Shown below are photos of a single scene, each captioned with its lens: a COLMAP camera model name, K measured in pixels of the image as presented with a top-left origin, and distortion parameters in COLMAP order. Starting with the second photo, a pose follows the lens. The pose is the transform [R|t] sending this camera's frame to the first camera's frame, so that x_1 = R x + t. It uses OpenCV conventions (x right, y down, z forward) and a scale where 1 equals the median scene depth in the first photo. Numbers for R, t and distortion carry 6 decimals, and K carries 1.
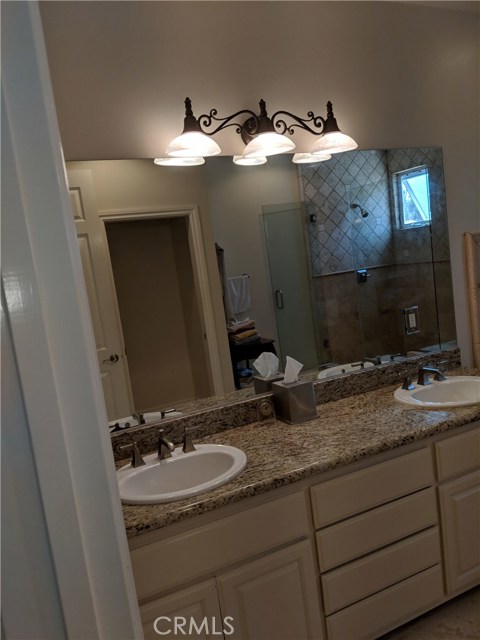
lens RADIAL K [[508.8, 0, 240.0], [0, 508.8, 320.0], [0, 0, 1]] dist [0.062711, -0.089030]
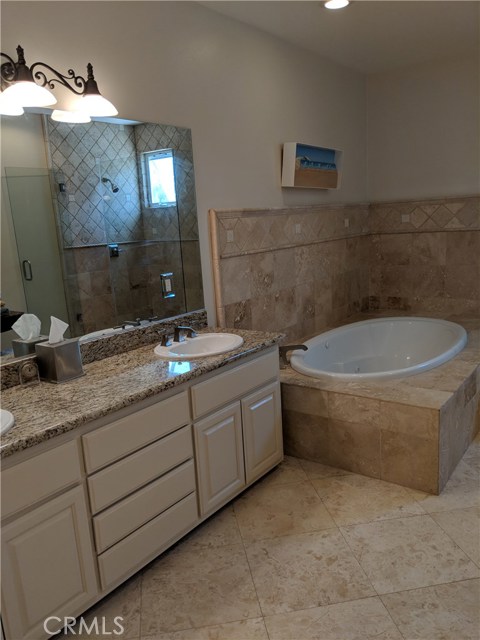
lens RADIAL K [[503.2, 0, 240.0], [0, 503.2, 320.0], [0, 0, 1]] dist [0.058533, -0.094732]
pose [[0.883969, -0.023978, 0.466930, -0.042811], [0.004809, 0.999098, 0.042200, 0.038752], [-0.467521, -0.035058, 0.883287, -0.040619]]
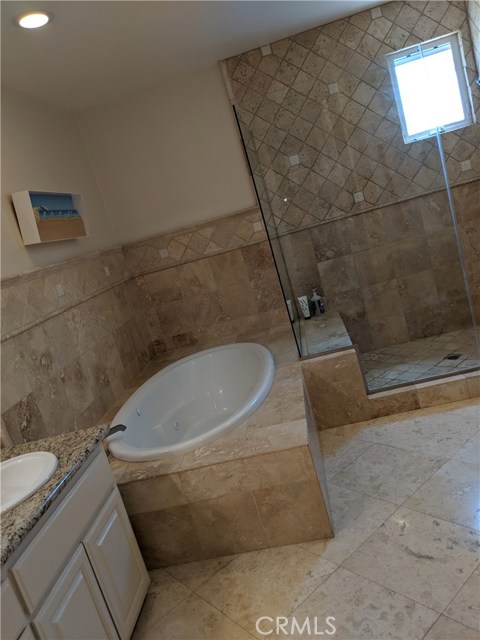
lens RADIAL K [[503.2, 0, 240.0], [0, 503.2, 320.0], [0, 0, 1]] dist [0.058533, -0.094732]
pose [[0.532124, -0.191709, 0.824677, 0.029340], [0.295937, 0.954705, 0.030982, -0.019206], [-0.793263, 0.227566, 0.564755, 0.242748]]
